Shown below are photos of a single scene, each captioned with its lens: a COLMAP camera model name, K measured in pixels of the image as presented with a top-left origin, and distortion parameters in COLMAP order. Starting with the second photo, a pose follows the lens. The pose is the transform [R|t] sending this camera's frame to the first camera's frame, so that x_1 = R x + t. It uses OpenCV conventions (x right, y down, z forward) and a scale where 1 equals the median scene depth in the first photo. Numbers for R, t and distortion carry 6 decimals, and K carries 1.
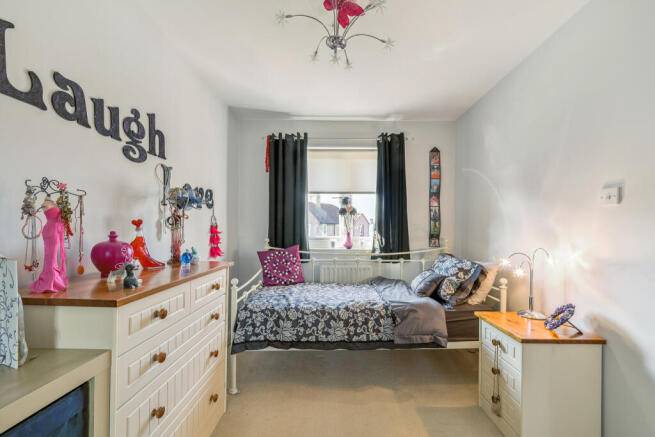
lens RADIAL K [[256.6, 0, 343.9], [0, 256.6, 229.1], [0, 0, 1]] dist [0.000798, 0.000450]
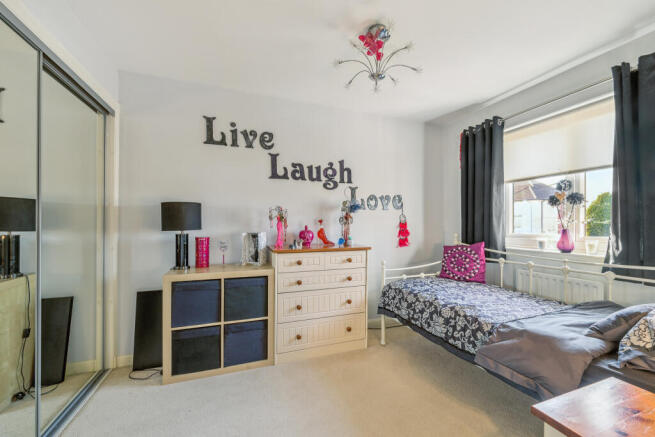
lens RADIAL K [[256.6, 0, 329.6], [0, 256.6, 222.4], [0, 0, 1]] dist [0.000798, 0.000450]
pose [[0.351026, -0.011017, -0.936301, 0.768765], [-0.001955, 0.999920, -0.012498, 0.005920], [0.936364, 0.006218, 0.350976, 0.250968]]
